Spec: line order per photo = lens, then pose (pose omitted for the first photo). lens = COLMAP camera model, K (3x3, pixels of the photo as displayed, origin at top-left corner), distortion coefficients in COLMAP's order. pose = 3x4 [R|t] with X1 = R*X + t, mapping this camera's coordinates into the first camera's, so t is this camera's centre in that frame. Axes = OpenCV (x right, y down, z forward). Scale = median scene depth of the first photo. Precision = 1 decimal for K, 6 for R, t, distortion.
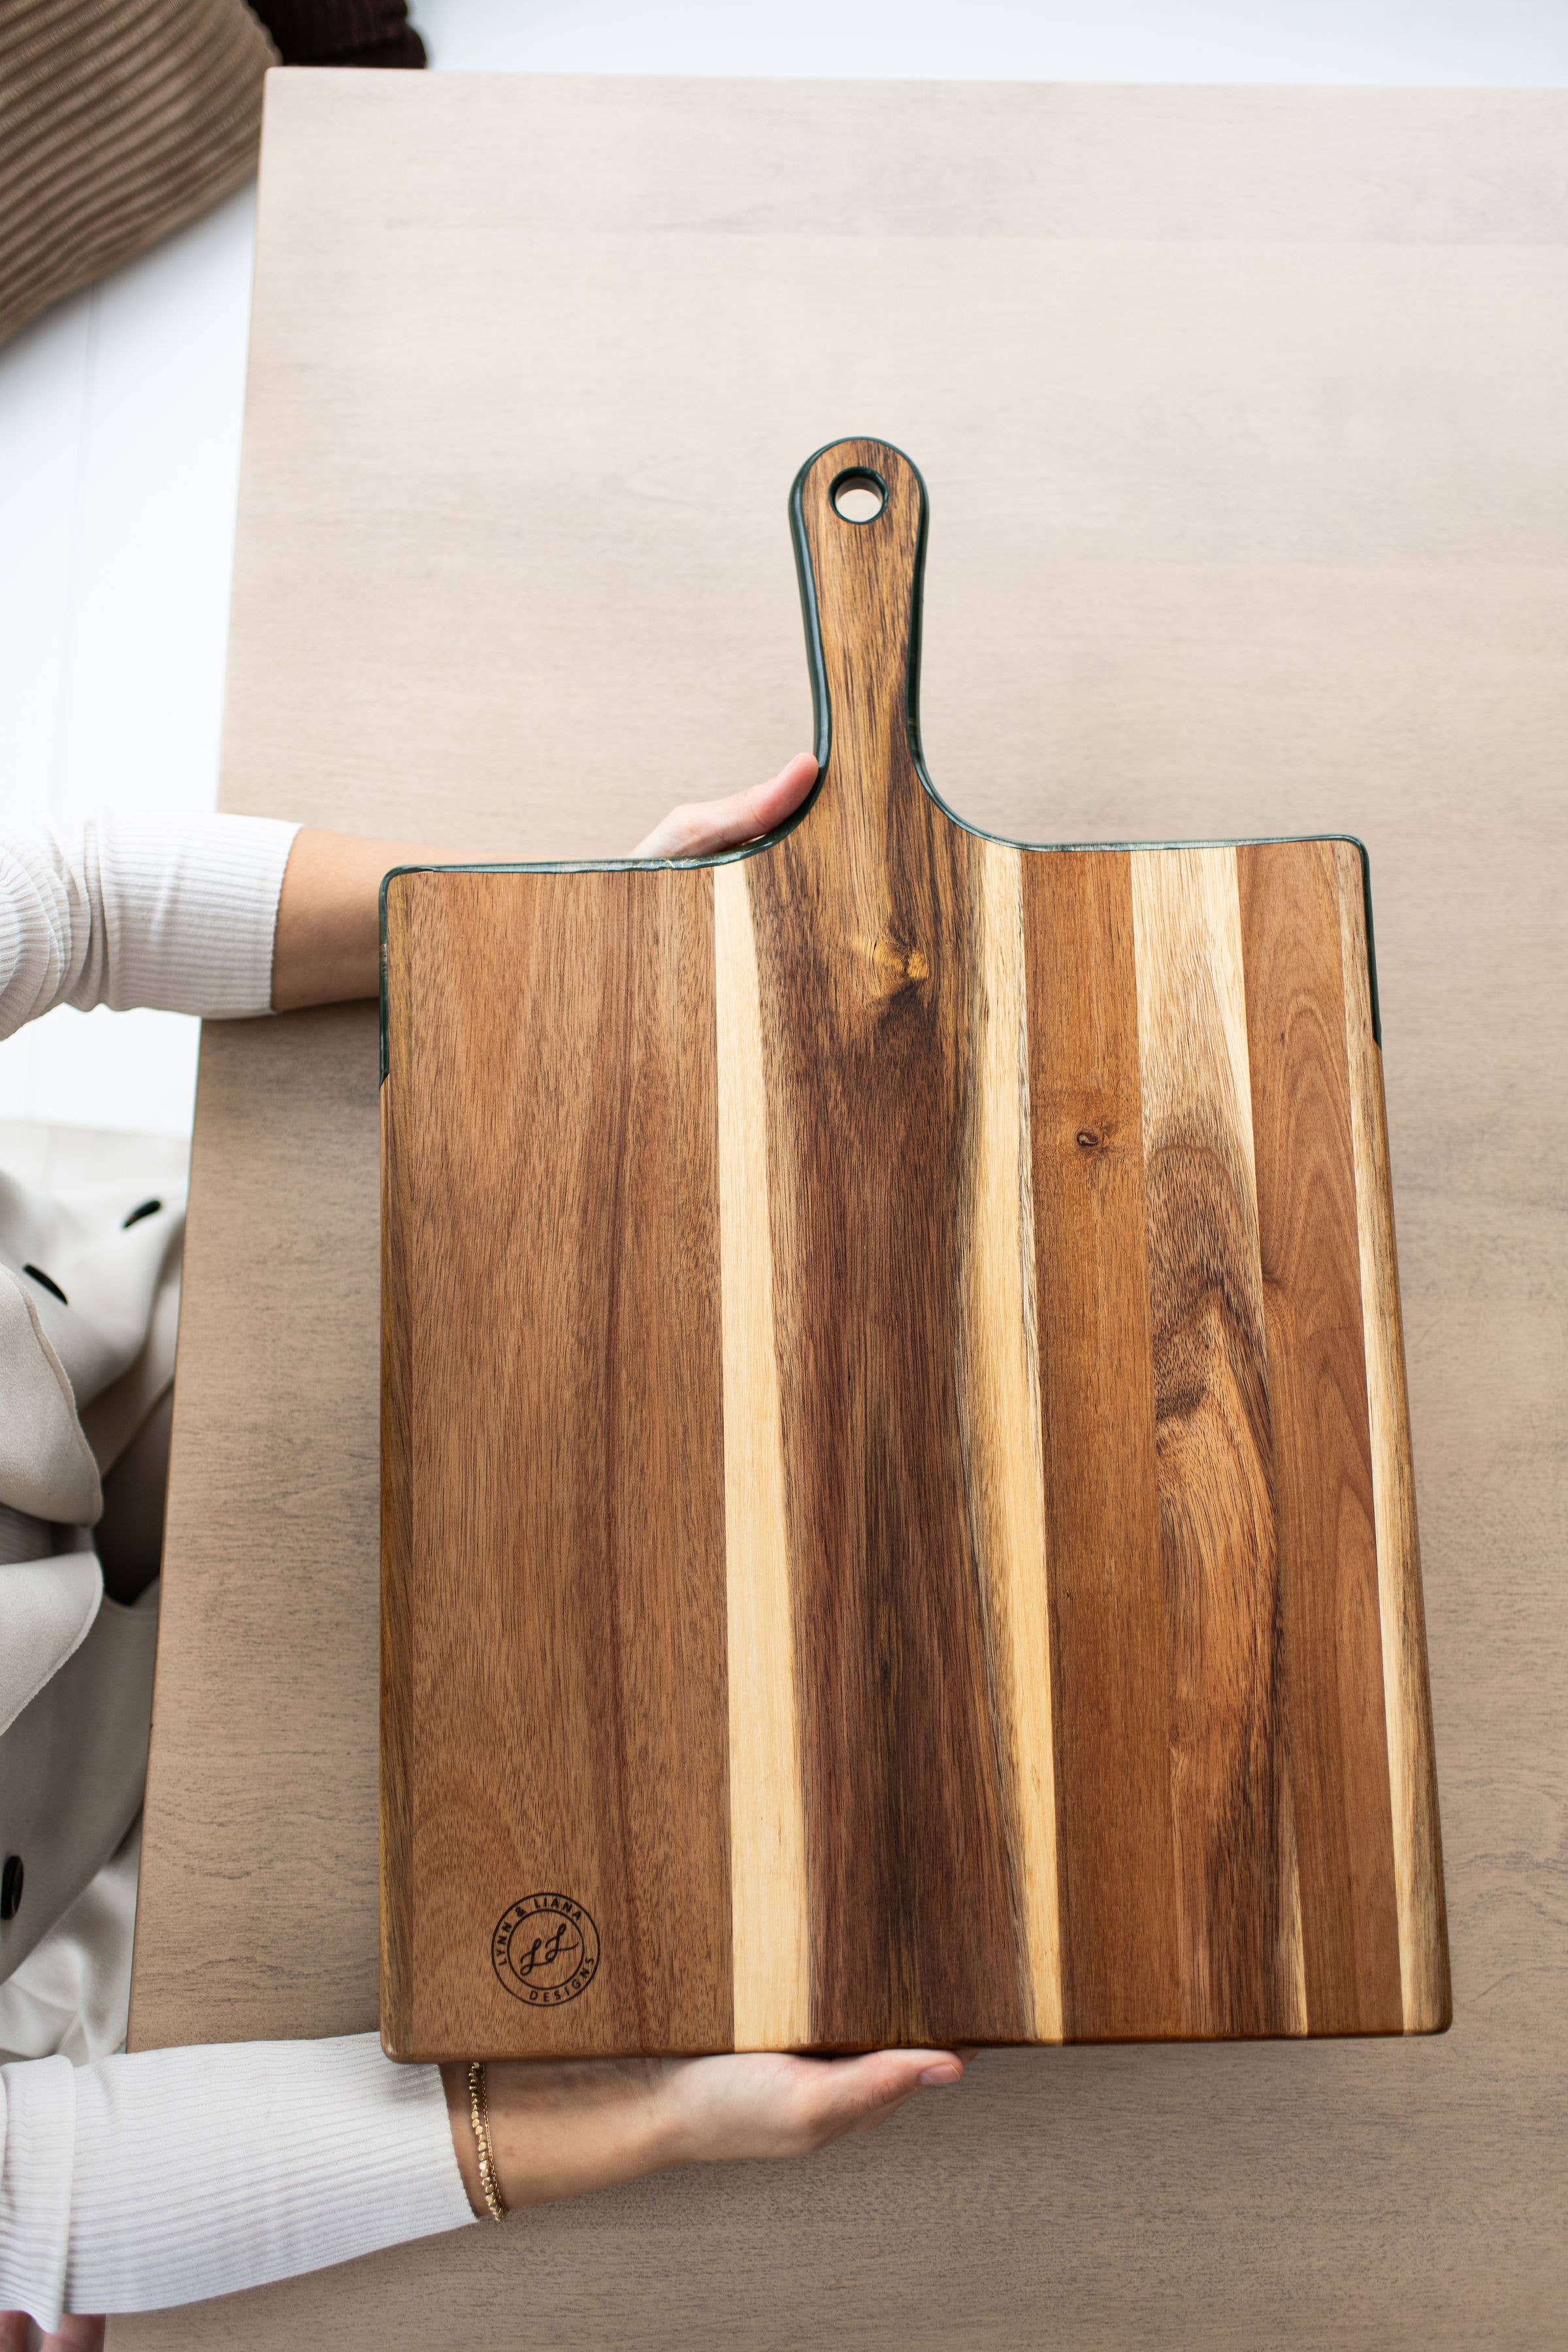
lens RADIAL K [[2256.1, 0, 786.6], [0, 2256.1, 1145.2], [0, 0, 1]] dist [0.010385, 0.000000]
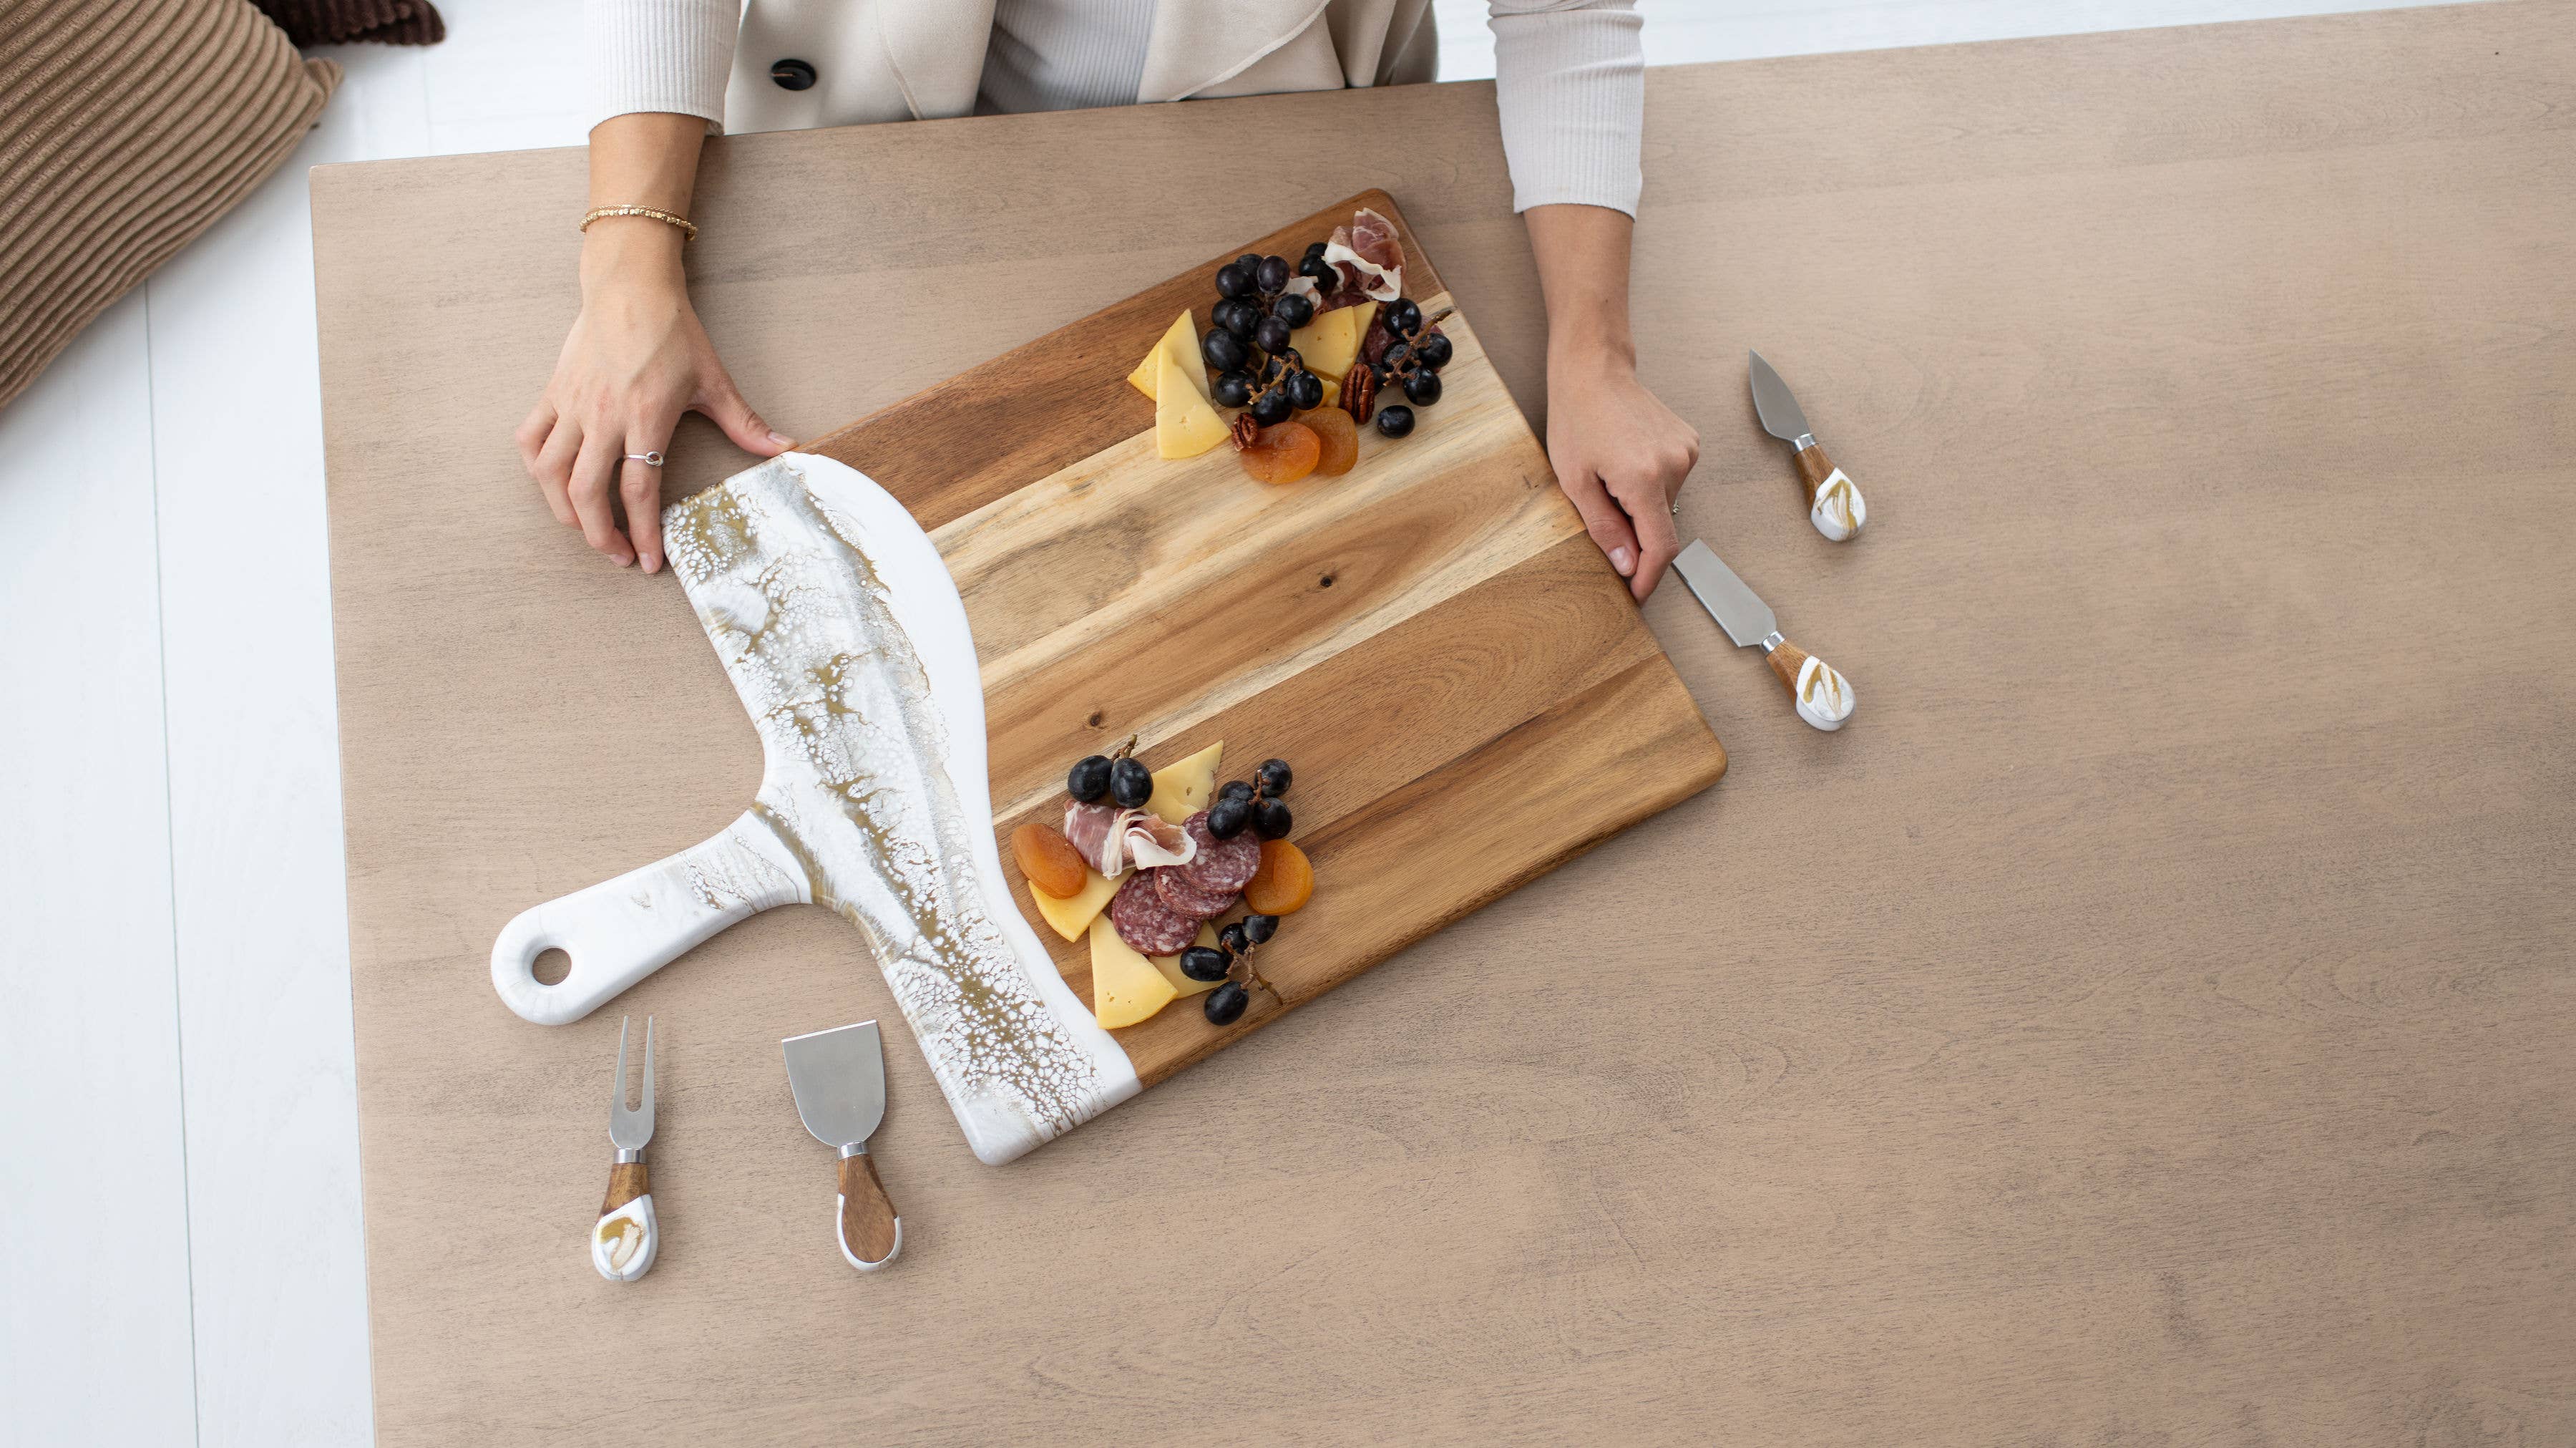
lens RADIAL K [[2485.8, 0, 1275.9], [0, 2485.8, 697.8], [0, 0, 1]] dist [0.009269, 0.000000]
pose [[0.984189, -0.115986, 0.133860, 0.052982], [0.117381, 0.993084, -0.002552, -0.185243], [-0.132638, 0.018224, 0.990997, -0.324022]]
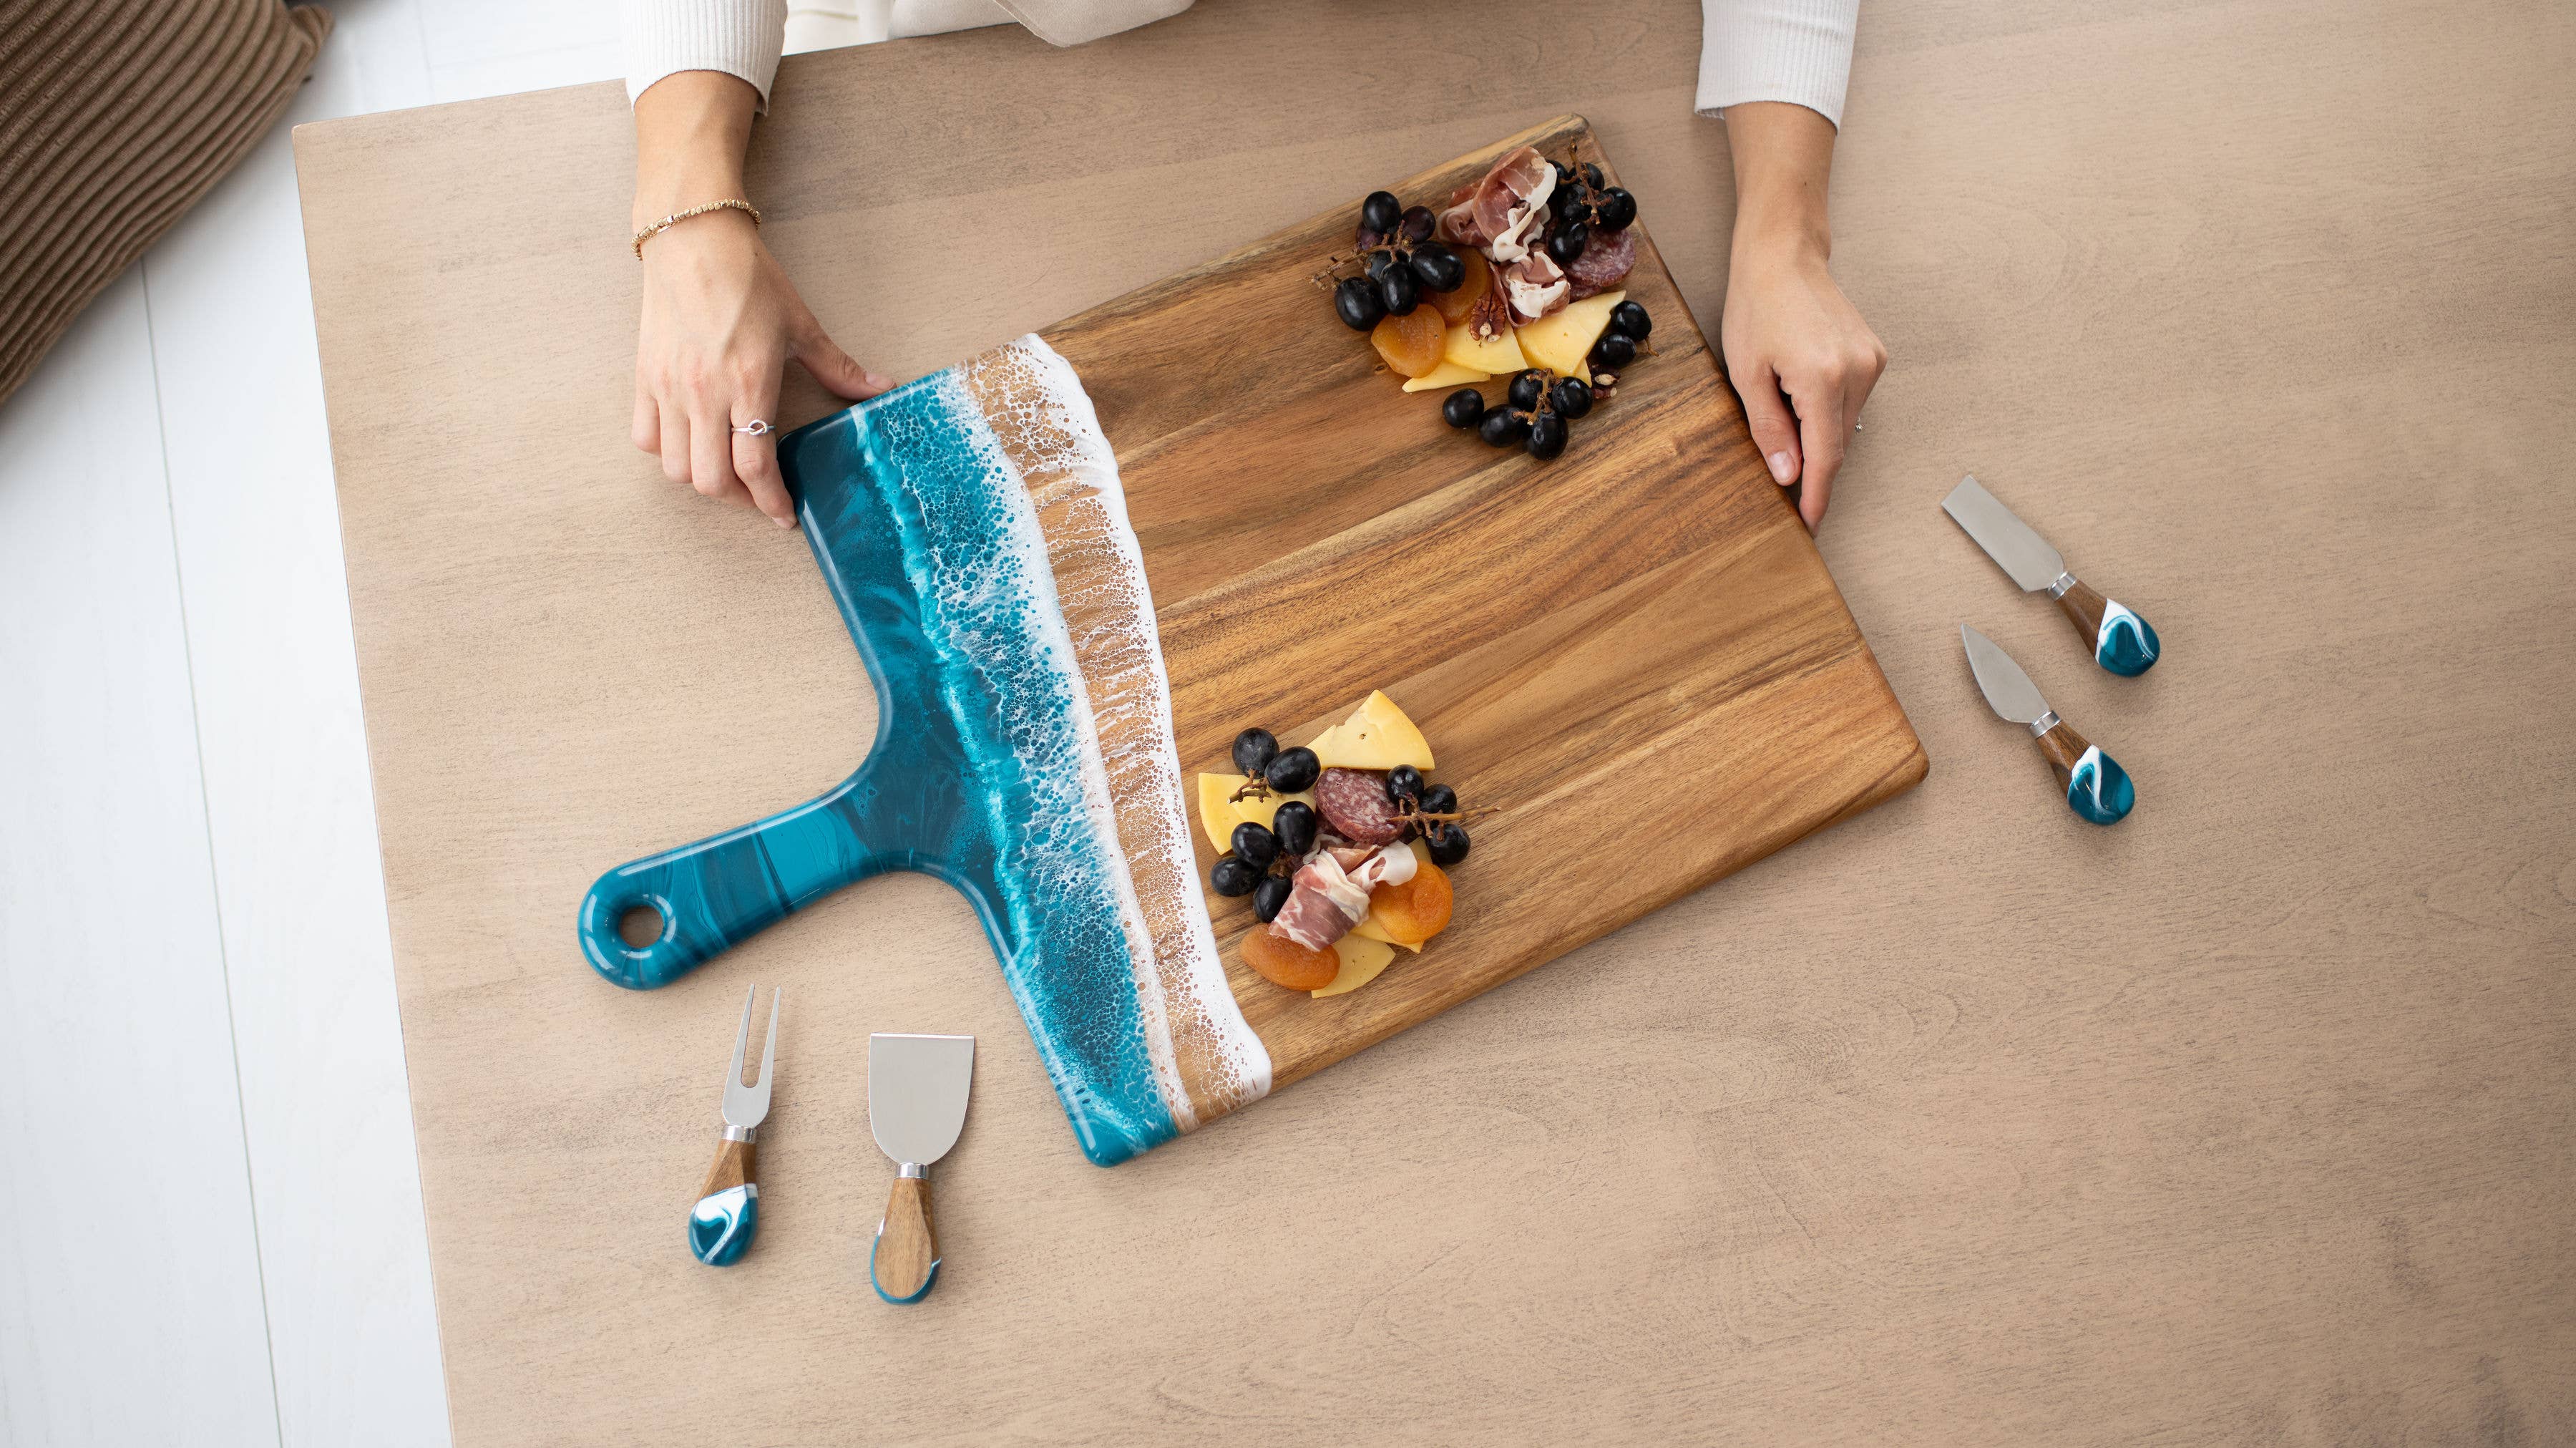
lens RADIAL K [[2485.8, 0, 1273.4], [0, 2485.8, 701.1], [0, 0, 1]] dist [0.009269, 0.000000]
pose [[0.979050, -0.179320, 0.096461, 0.059622], [0.176041, 0.983505, 0.041570, -0.223280], [-0.102324, -0.023718, 0.994468, -0.205425]]
